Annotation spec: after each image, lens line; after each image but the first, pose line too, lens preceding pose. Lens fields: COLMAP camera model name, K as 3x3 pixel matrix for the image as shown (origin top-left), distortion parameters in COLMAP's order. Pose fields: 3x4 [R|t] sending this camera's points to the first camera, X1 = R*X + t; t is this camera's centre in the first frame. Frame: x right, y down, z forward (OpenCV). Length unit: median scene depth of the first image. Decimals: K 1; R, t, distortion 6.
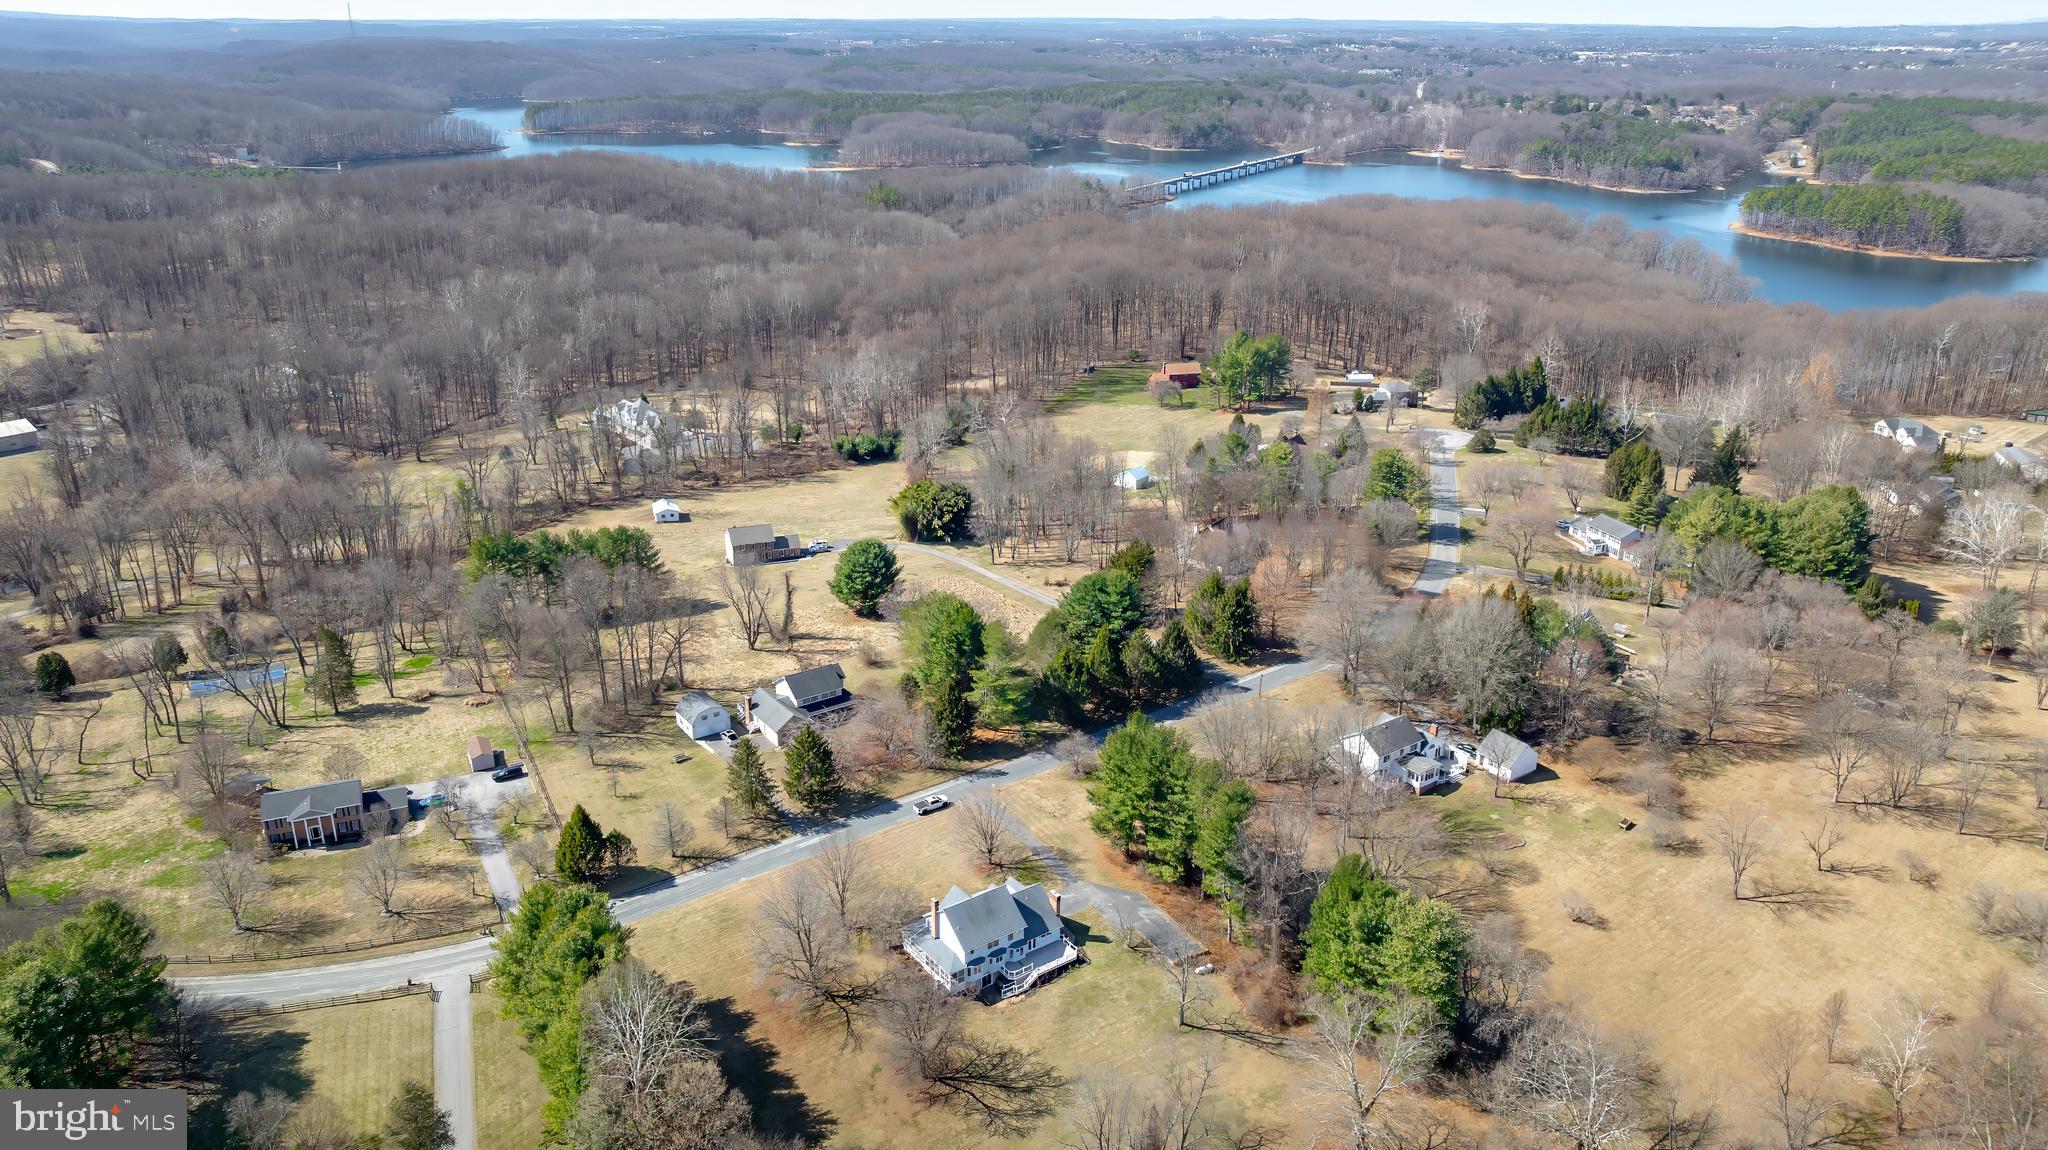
lens RADIAL K [[1430.0, 0, 1026.6], [0, 1430.0, 574.6], [0, 0, 1]] dist [-0.029032, 0.016220]
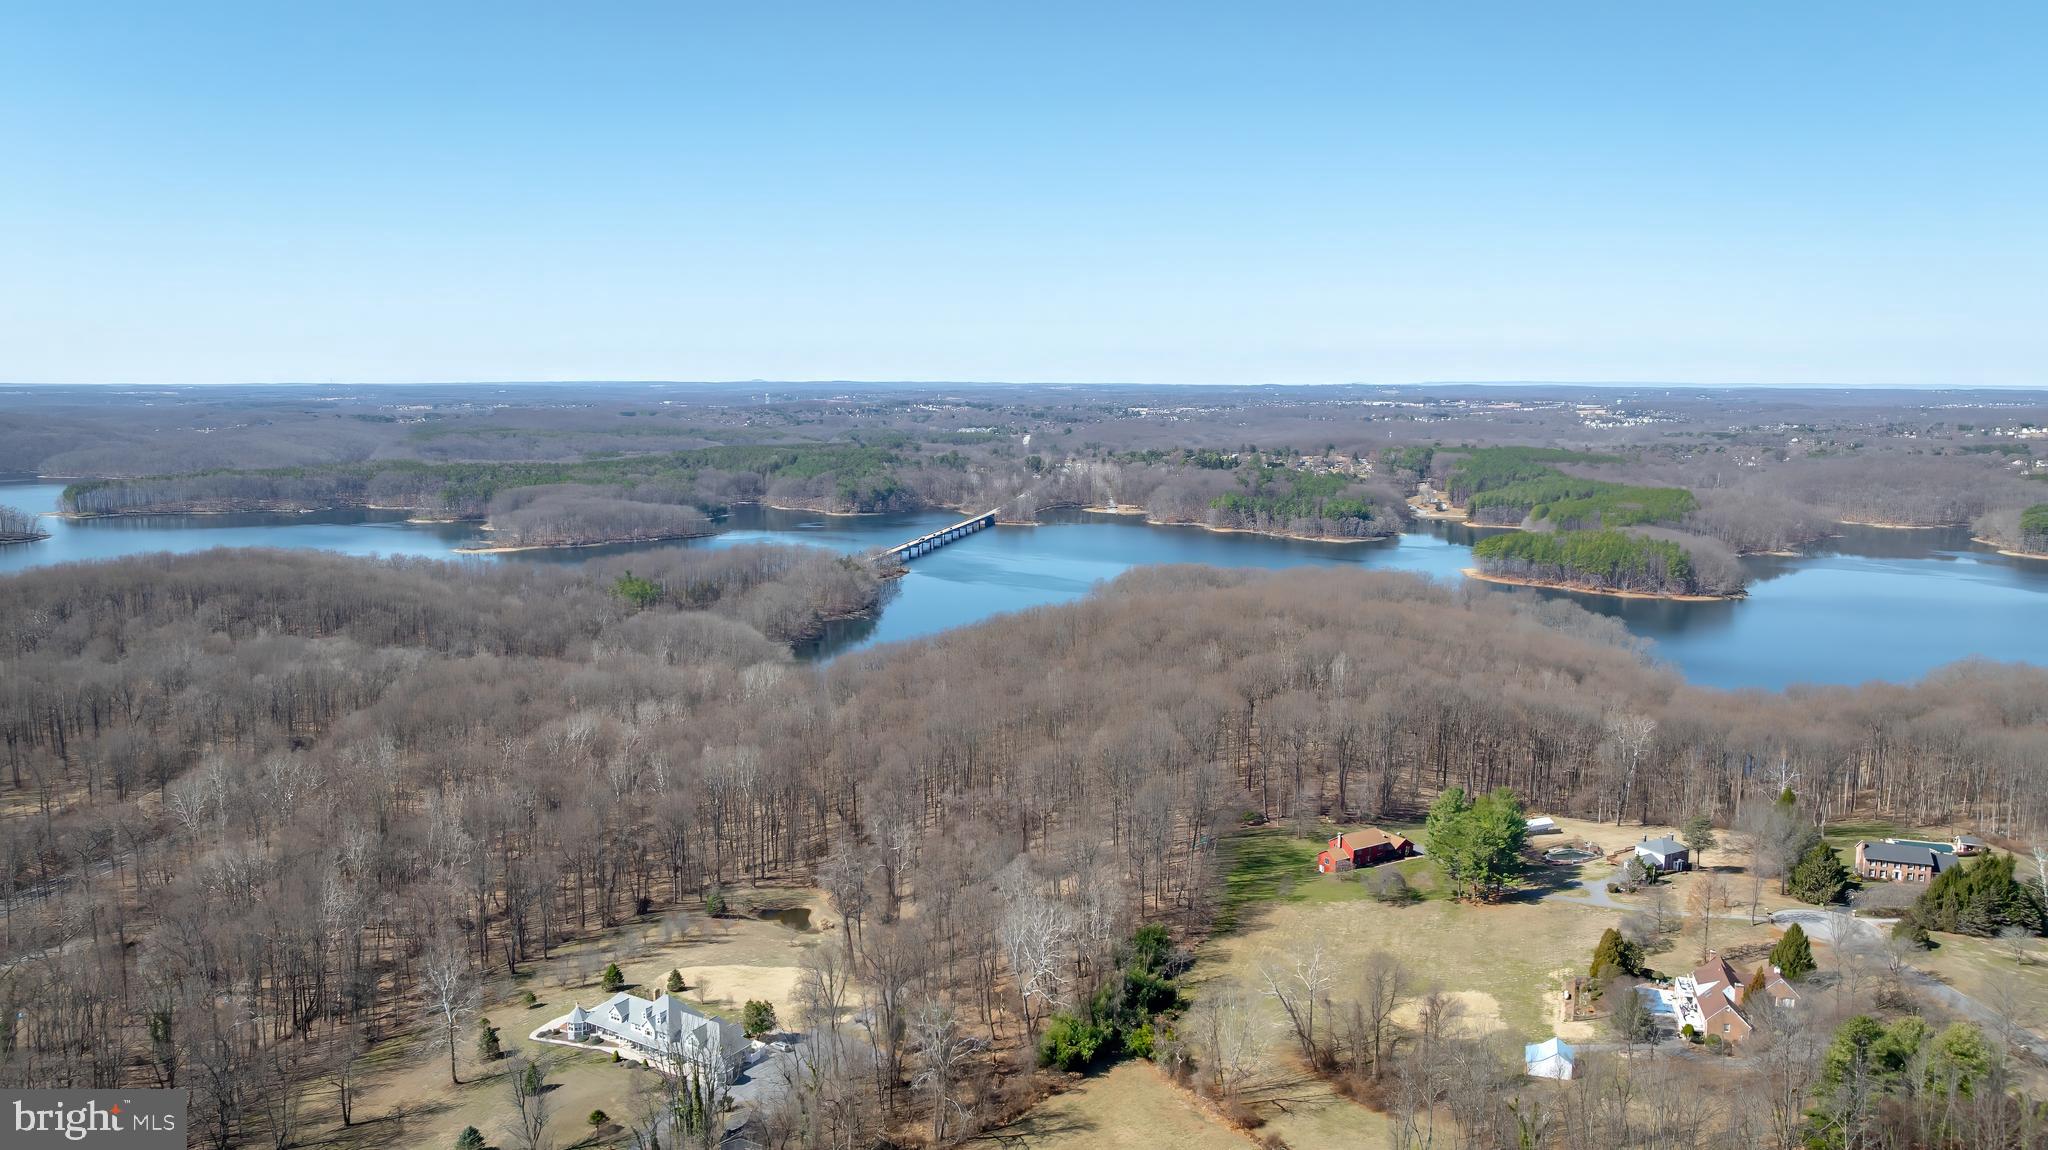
lens RADIAL K [[1430.0, 0, 1016.2], [0, 1430.0, 573.3], [0, 0, 1]] dist [-0.029032, 0.016220]
pose [[0.953921, -0.042906, 0.296974, -0.078014], [0.111889, 0.969203, -0.219377, -0.038032], [-0.278415, 0.242497, 0.929344, 0.090936]]
